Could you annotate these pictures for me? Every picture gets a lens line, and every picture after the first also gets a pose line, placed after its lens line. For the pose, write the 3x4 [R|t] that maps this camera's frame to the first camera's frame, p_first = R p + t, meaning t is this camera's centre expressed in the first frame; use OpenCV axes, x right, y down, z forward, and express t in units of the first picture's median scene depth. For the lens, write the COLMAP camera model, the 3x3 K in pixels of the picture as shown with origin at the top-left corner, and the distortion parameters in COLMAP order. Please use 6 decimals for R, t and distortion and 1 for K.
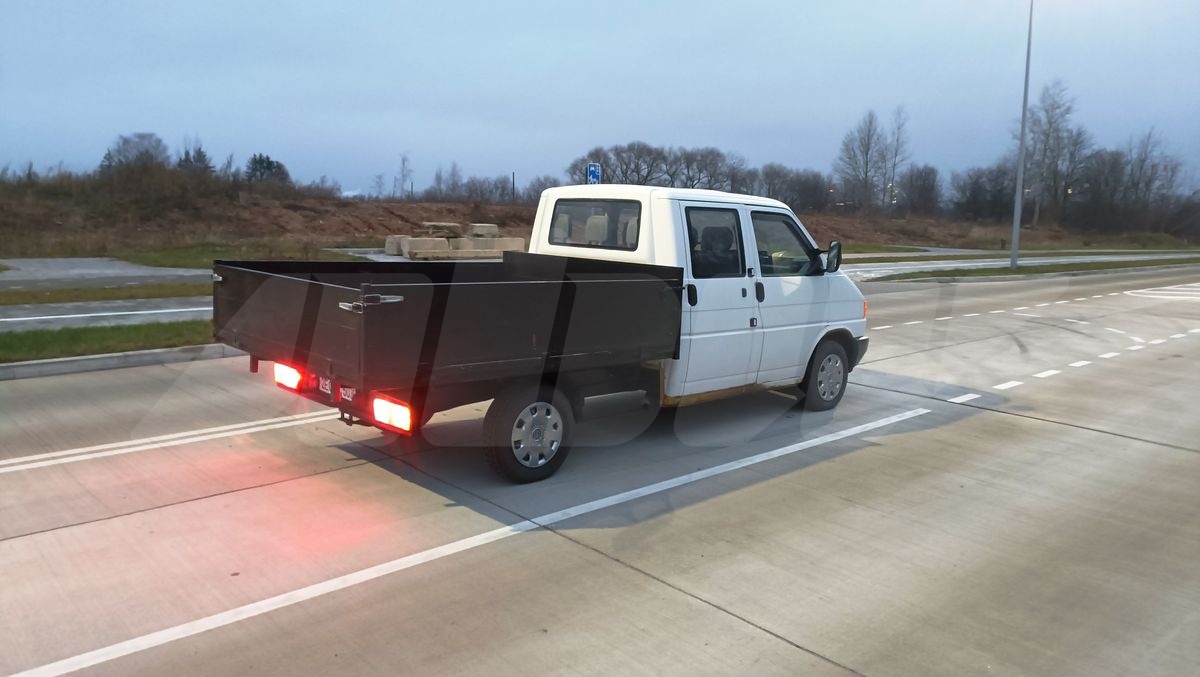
lens RADIAL K [[879.2, 0, 599.3], [0, 879.2, 337.7], [0, 0, 1]] dist [0.067048, -0.061754]
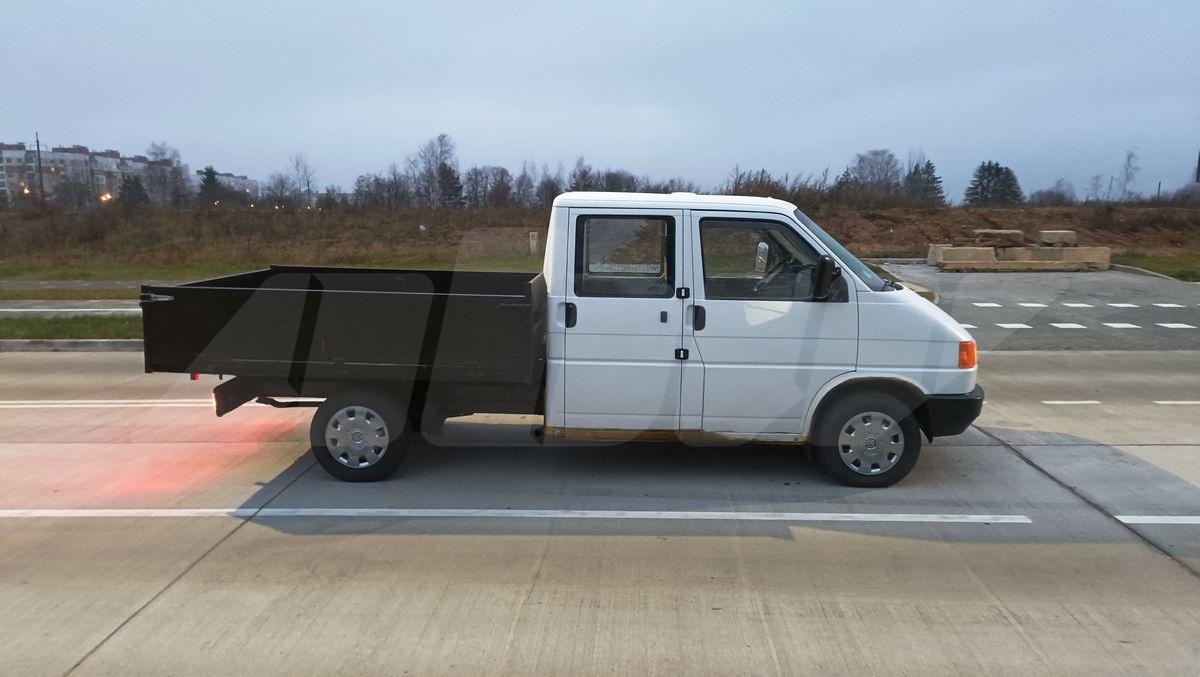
lens RADIAL K [[877.5, 0, 600.0], [0, 877.5, 338.5], [0, 0, 1]] dist [0.068848, -0.061613]
pose [[0.702648, 0.077624, -0.707291, 0.687679], [-0.083798, 0.996142, 0.026077, -0.046209], [0.706586, 0.040946, 0.706441, 0.366878]]
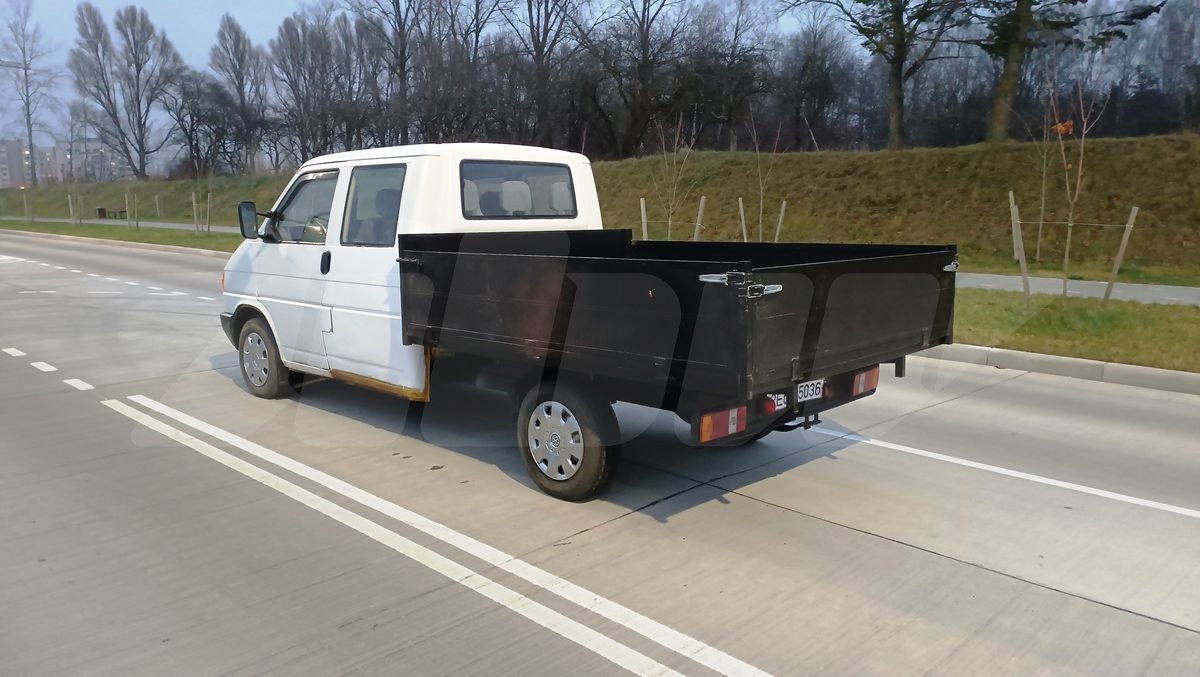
lens RADIAL K [[877.5, 0, 600.0], [0, 877.5, 338.5], [0, 0, 1]] dist [0.068848, -0.061613]
pose [[-0.047746, -0.185500, 0.981484, -0.859167], [0.138942, 0.971818, 0.190432, -0.138734], [-0.989149, 0.145461, -0.020626, 0.942983]]
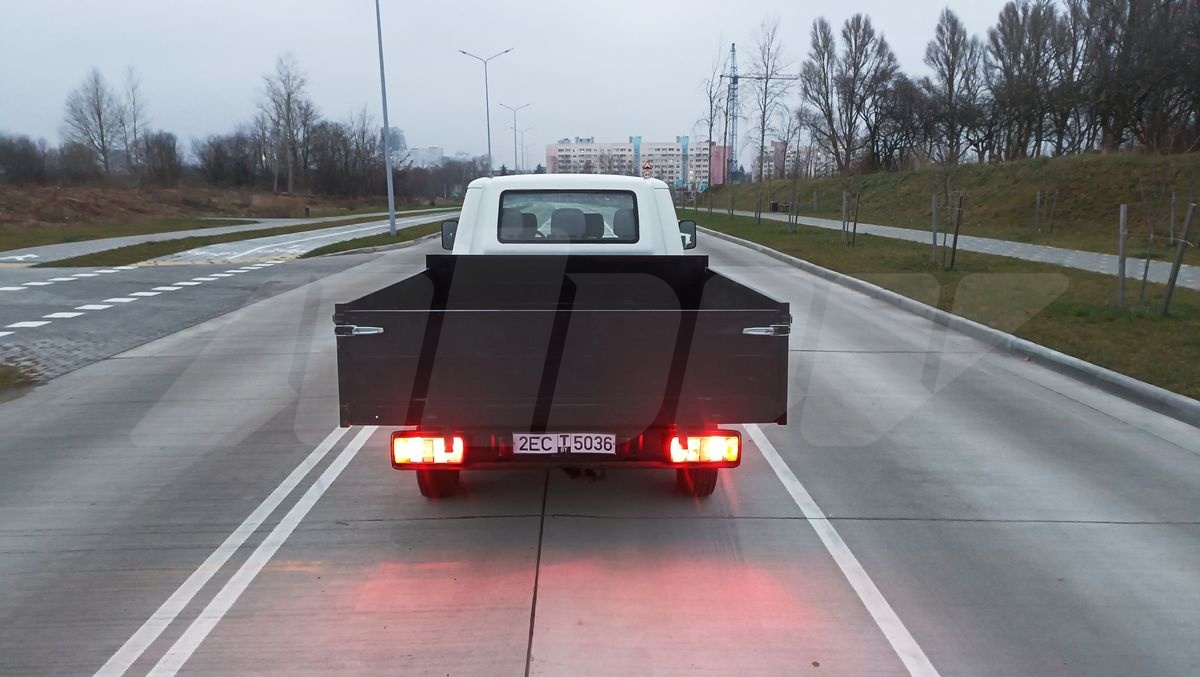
lens RADIAL K [[879.2, 0, 599.3], [0, 879.2, 337.7], [0, 0, 1]] dist [0.067048, -0.061754]
pose [[0.668639, -0.154288, 0.727404, -0.663132], [0.127352, 0.987544, 0.092402, -0.083693], [-0.732600, 0.030853, 0.679960, 0.344801]]
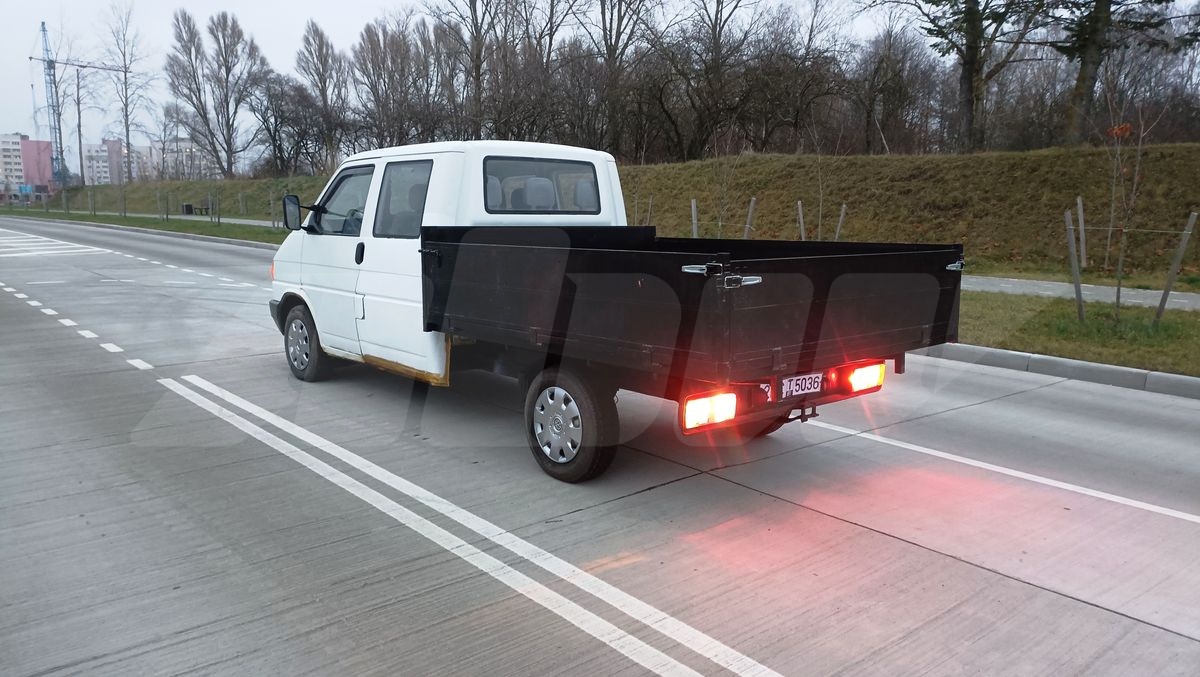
lens RADIAL K [[879.2, 0, 599.3], [0, 879.2, 337.7], [0, 0, 1]] dist [0.067048, -0.061754]
pose [[0.034526, -0.181425, 0.982799, -0.888836], [0.129564, 0.975899, 0.175600, -0.126949], [-0.990970, 0.121272, 0.057200, 0.893869]]
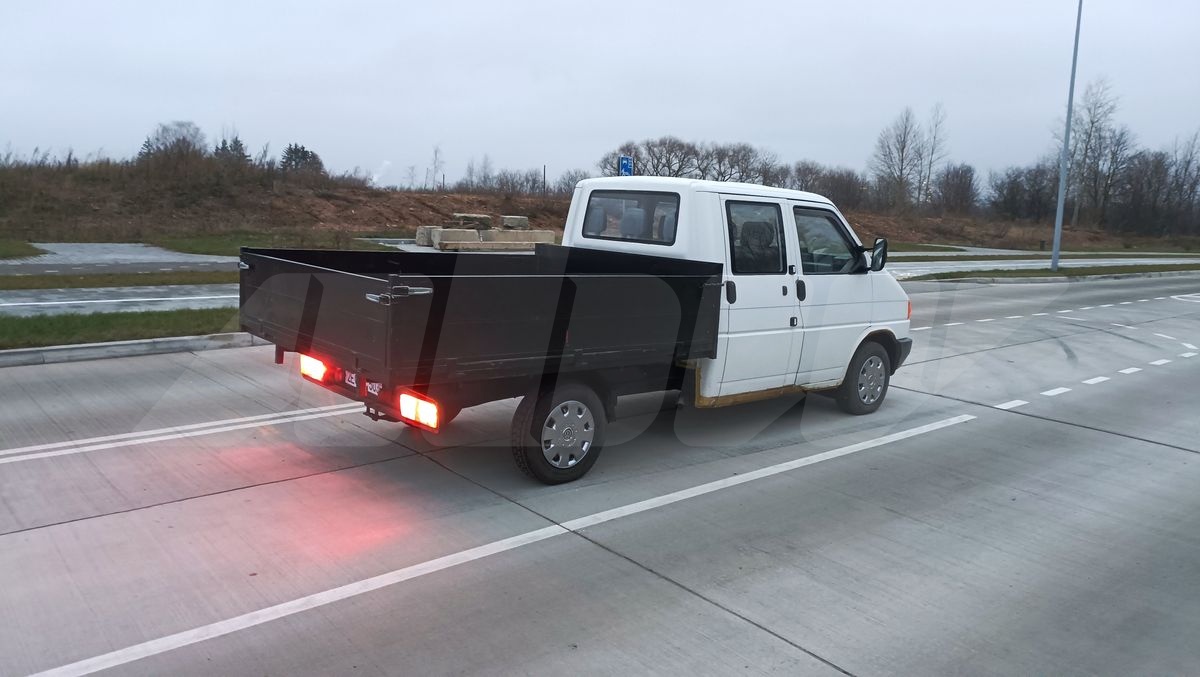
lens RADIAL K [[877.5, 0, 600.0], [0, 877.5, 338.5], [0, 0, 1]] dist [0.068848, -0.061613]
pose [[0.999337, 0.020180, -0.030305, -0.006619], [-0.019943, 0.999768, 0.008098, -0.002678], [0.030461, -0.007488, 0.999508, 0.032730]]
